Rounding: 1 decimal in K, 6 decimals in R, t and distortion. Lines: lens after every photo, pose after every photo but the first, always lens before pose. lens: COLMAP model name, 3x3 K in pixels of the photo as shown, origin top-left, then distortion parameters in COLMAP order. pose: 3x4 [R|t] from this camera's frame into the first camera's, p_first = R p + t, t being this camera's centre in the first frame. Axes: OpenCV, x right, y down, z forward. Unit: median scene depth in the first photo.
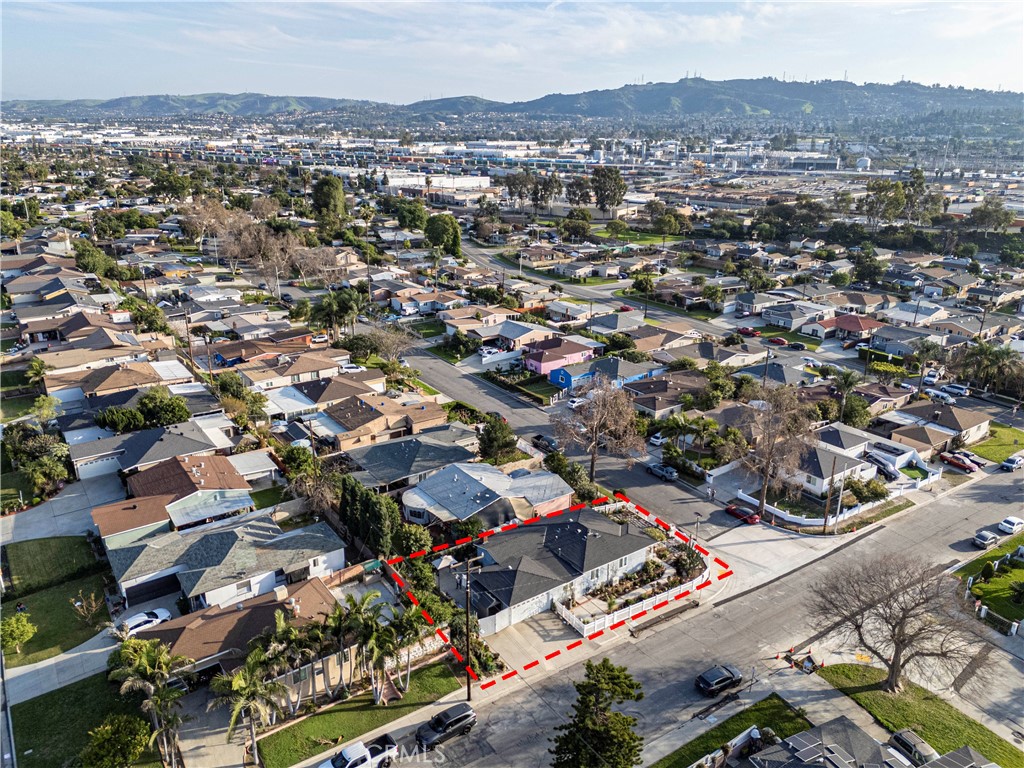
lens RADIAL K [[739.5, 0, 512.0], [0, 739.5, 384.0], [0, 0, 1]] dist [0.112450, -0.139265]
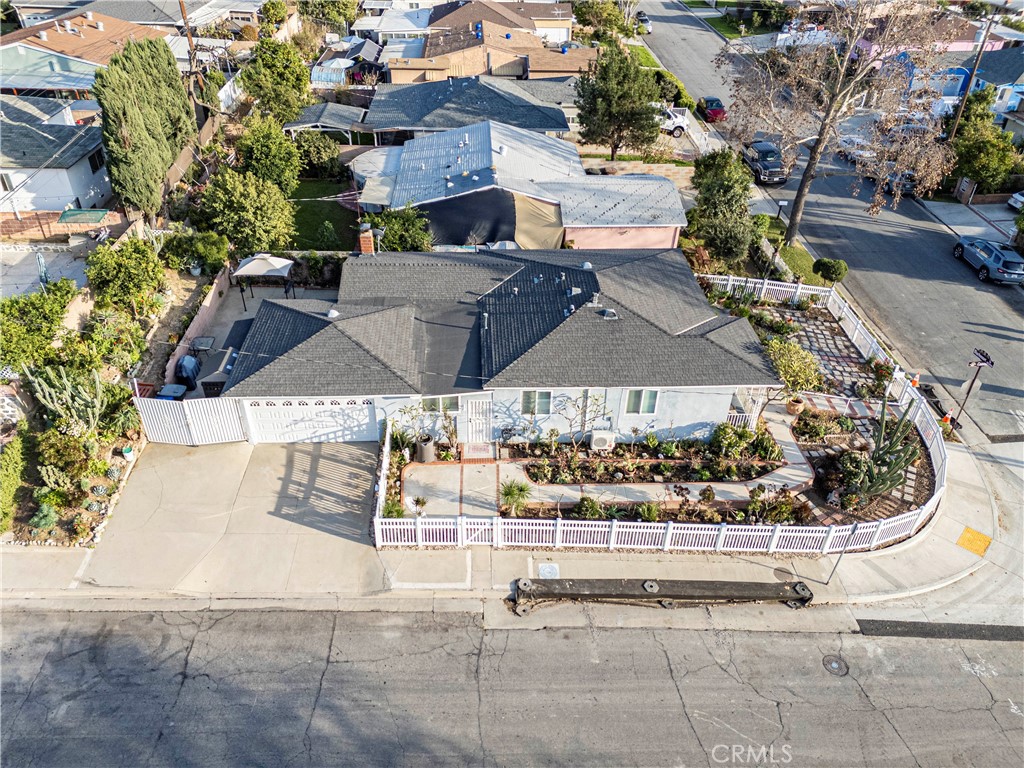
lens RADIAL K [[739.5, 0, 512.0], [0, 739.5, 384.0], [0, 0, 1]] dist [0.112450, -0.139265]
pose [[0.842006, 0.321007, -0.433568, 0.179007], [-0.189656, 0.928533, 0.319152, 0.095512], [0.505032, -0.186499, 0.842711, 0.491853]]
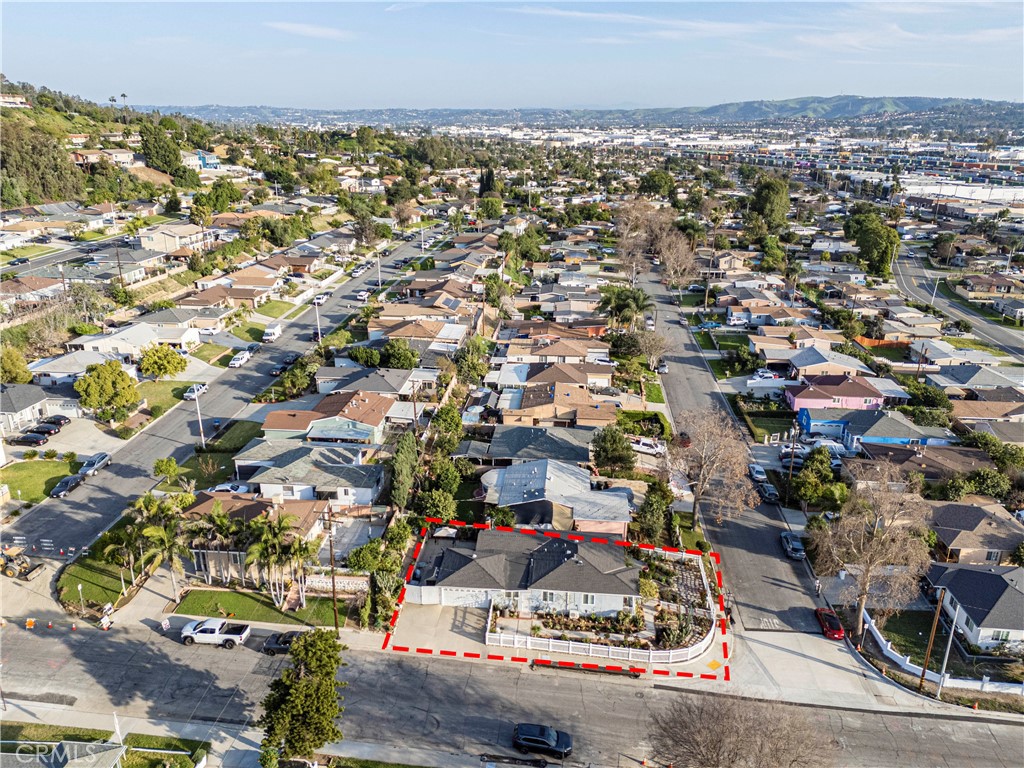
lens RADIAL K [[739.5, 0, 512.0], [0, 739.5, 384.0], [0, 0, 1]] dist [0.112450, -0.139265]
pose [[0.761160, 0.210504, -0.613452, 0.425580], [-0.213144, 0.974514, 0.069936, -0.046159], [0.612539, 0.077521, 0.786630, 0.144410]]
